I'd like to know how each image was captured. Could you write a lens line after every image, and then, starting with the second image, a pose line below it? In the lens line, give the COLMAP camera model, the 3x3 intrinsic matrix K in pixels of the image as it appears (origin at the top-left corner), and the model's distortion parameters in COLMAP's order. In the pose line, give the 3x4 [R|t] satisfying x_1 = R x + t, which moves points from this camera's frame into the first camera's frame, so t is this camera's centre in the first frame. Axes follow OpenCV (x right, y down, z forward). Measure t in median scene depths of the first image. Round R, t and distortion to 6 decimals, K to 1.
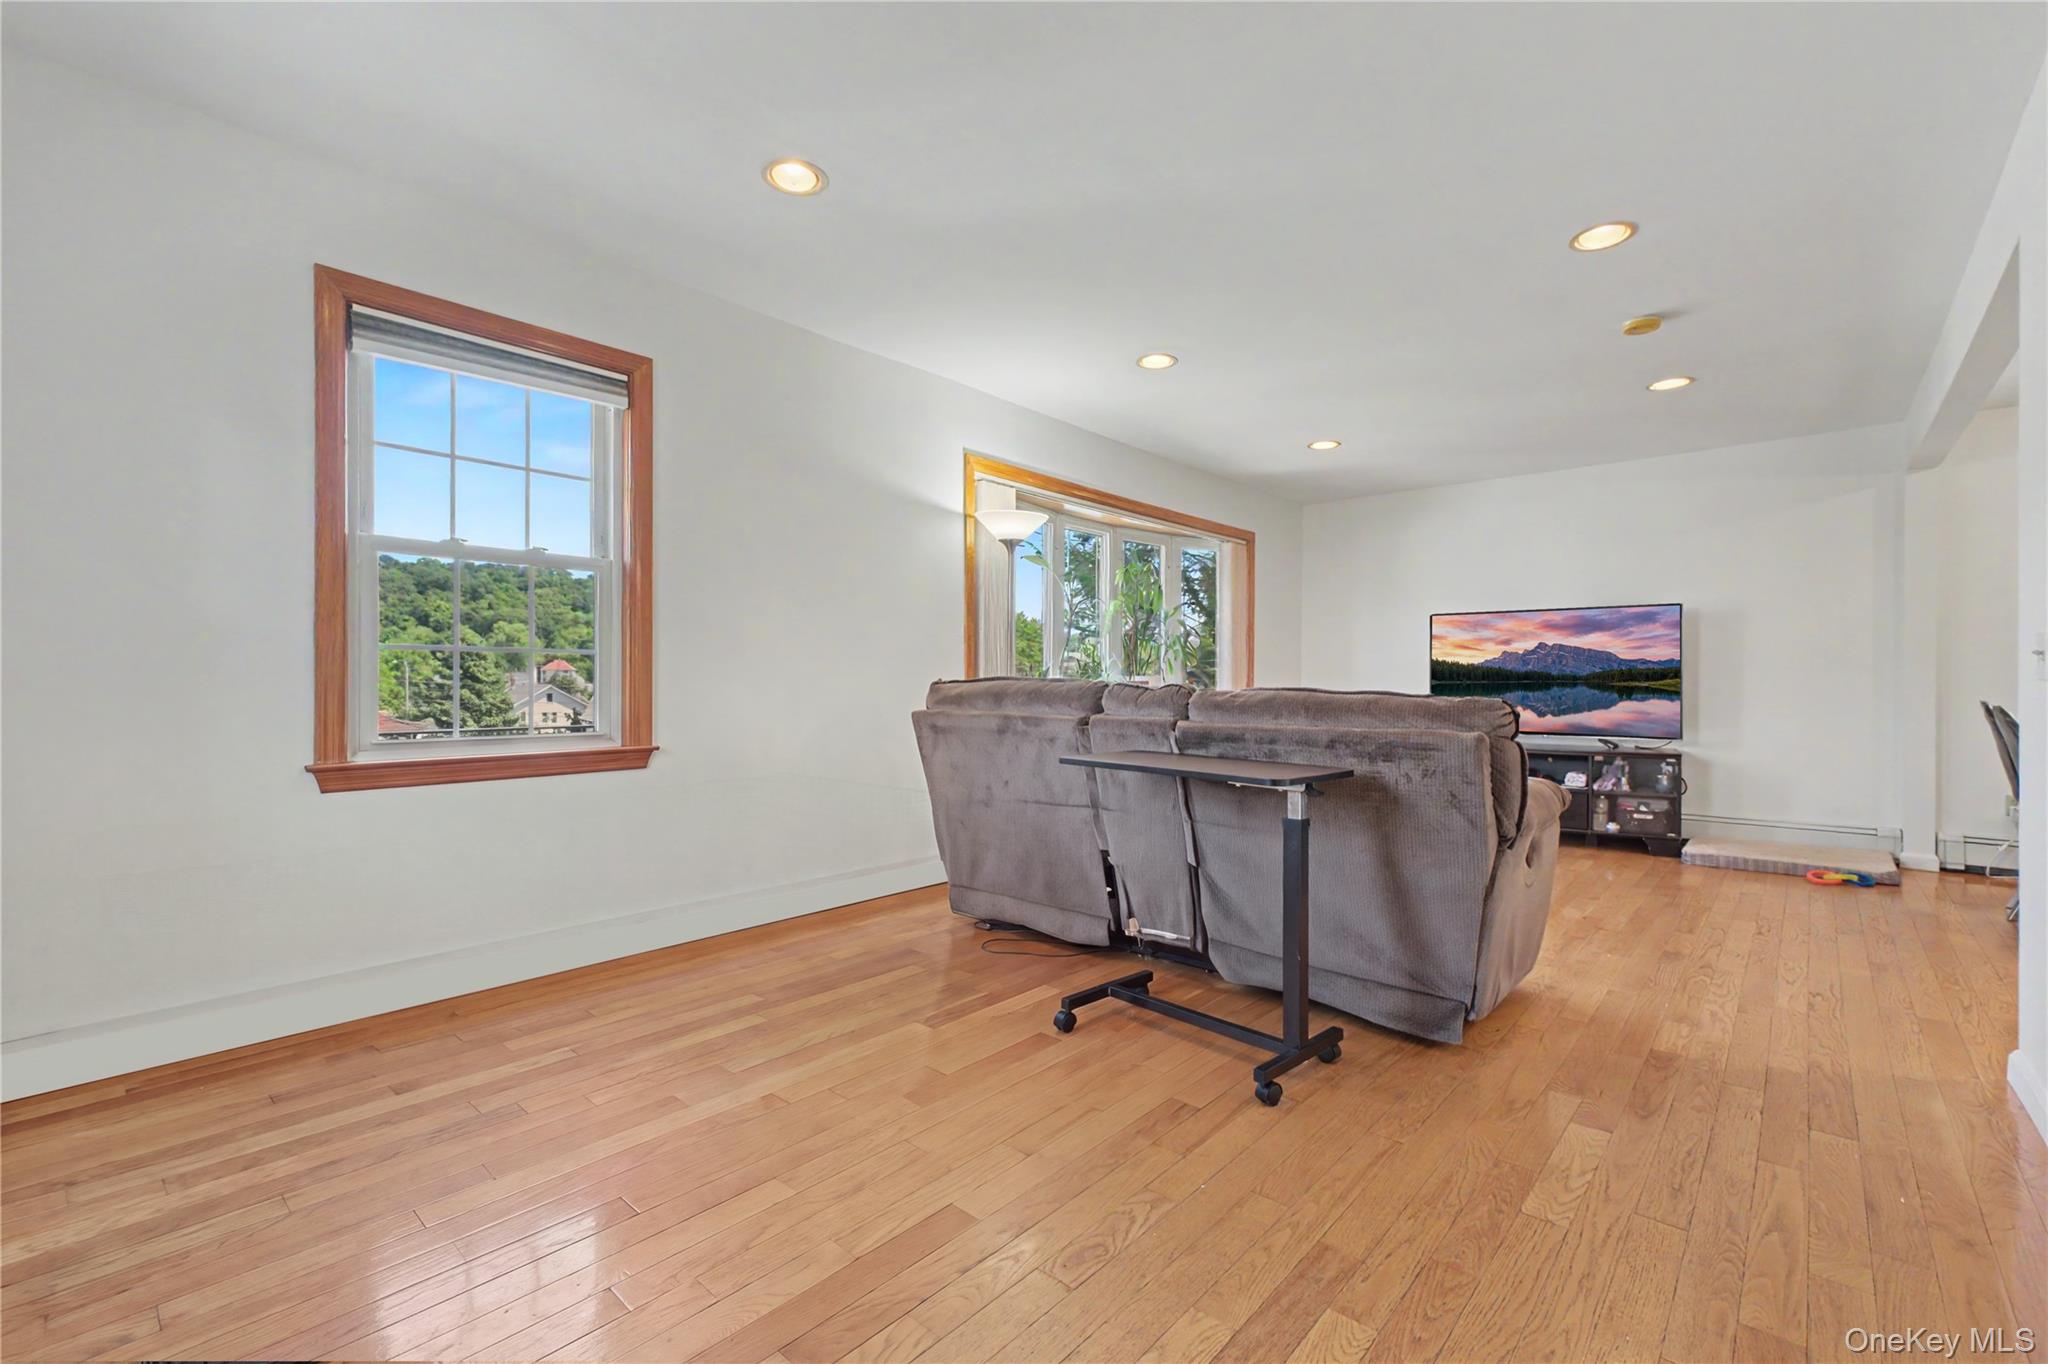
lens RADIAL K [[873.0, 0, 1026.7], [0, 873.0, 690.2], [0, 0, 1]] dist [-0.001890, -0.000616]
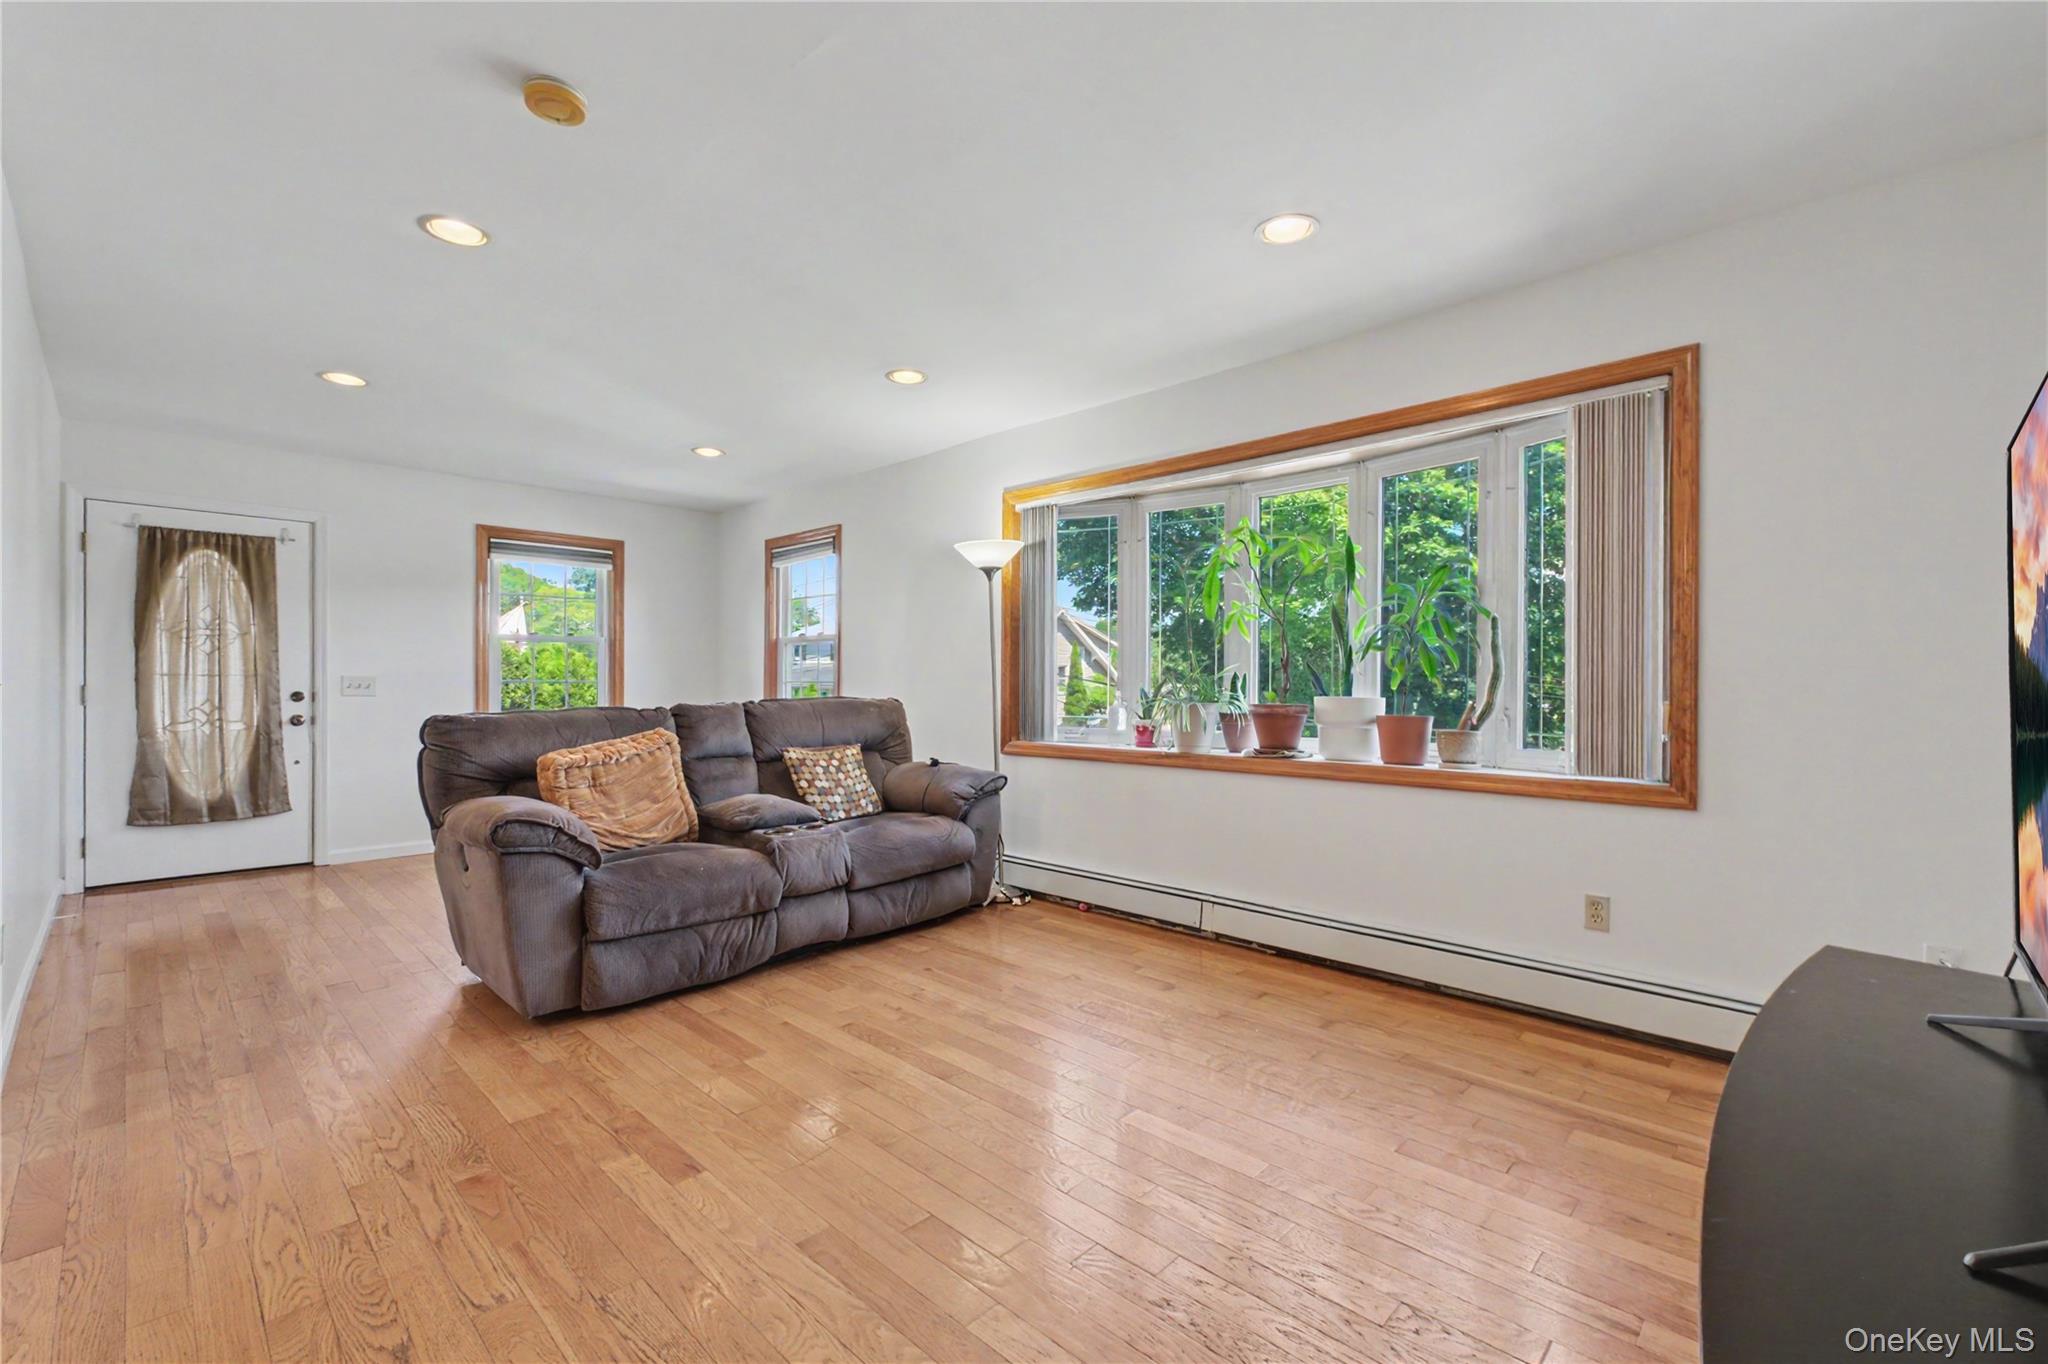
lens RADIAL K [[873.0, 0, 1030.0], [0, 873.0, 686.0], [0, 0, 1]] dist [-0.001890, -0.000616]
pose [[-0.040646, -0.001340, -0.999173, 0.779116], [-0.015735, 0.999876, -0.000701, -0.021933], [0.999050, 0.015694, -0.040662, 0.824630]]
